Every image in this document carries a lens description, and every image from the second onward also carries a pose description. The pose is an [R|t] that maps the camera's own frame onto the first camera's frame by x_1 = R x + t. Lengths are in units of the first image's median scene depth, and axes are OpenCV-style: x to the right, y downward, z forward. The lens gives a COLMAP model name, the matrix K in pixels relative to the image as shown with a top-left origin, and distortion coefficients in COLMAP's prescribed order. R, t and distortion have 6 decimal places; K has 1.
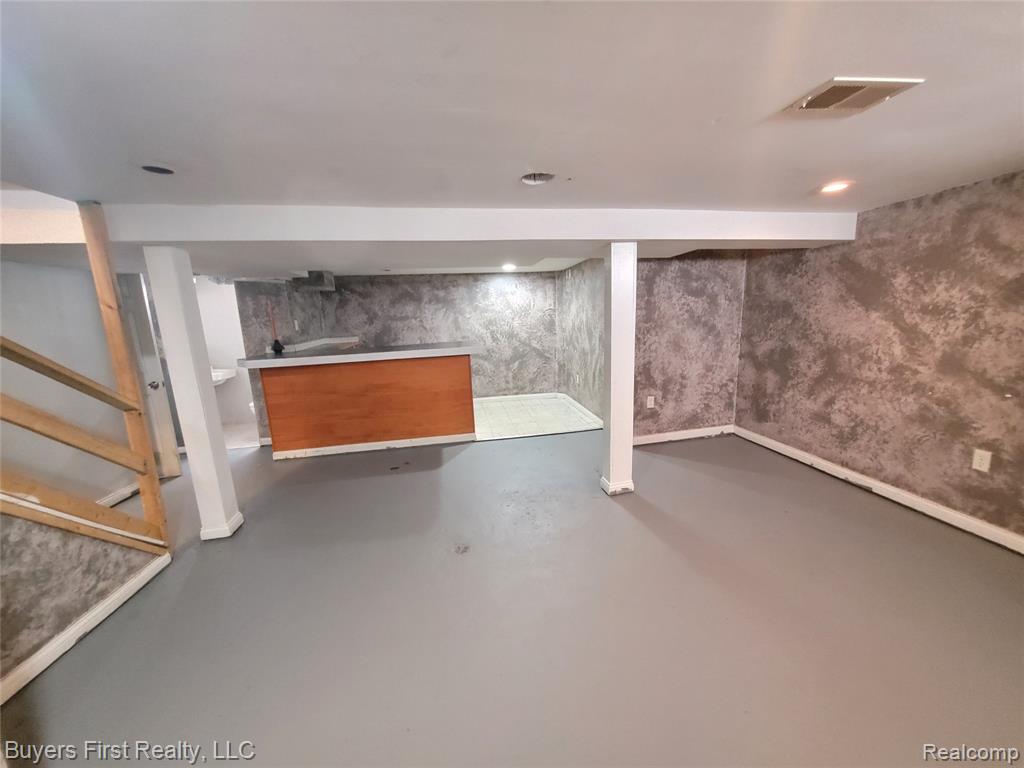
lens RADIAL K [[397.4, 0, 512.0], [0, 397.4, 384.0], [0, 0, 1]] dist [-0.001115, 0.000239]
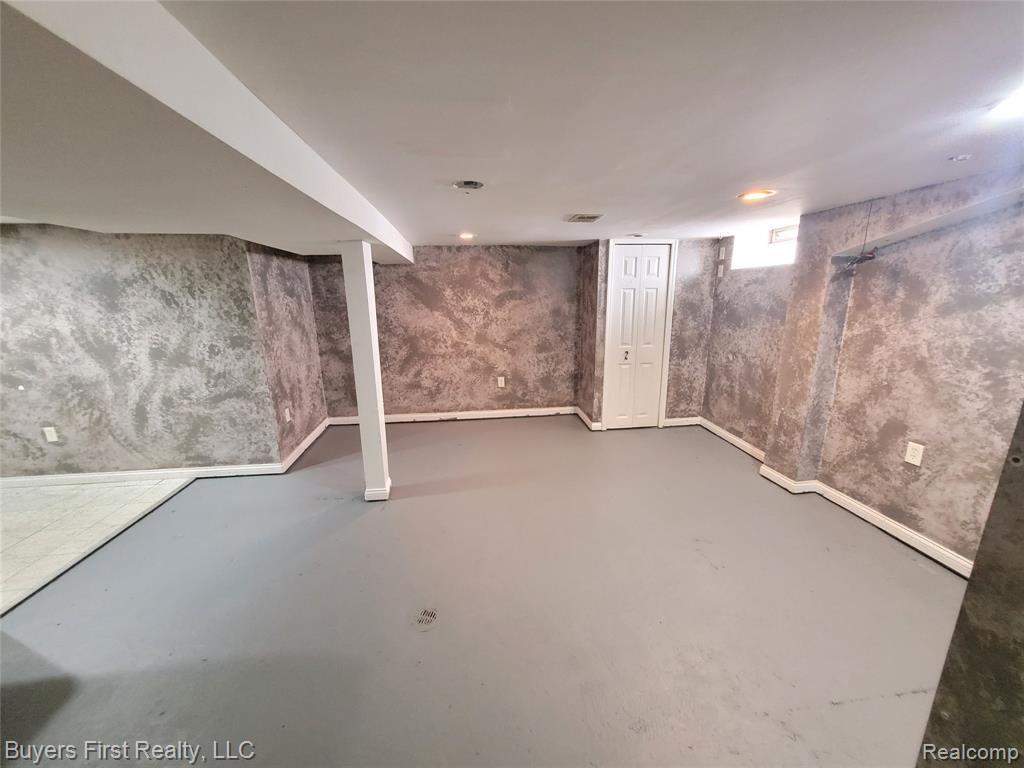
lens RADIAL K [[404.3, 0, 512.0], [0, 404.3, 384.0], [0, 0, 1]] dist [-0.000783, -0.000017]
pose [[0.040653, -0.179345, 0.982946, -0.728410], [0.185510, 0.968010, 0.168947, -0.117301], [-0.981801, 0.175478, 0.072623, 0.631658]]
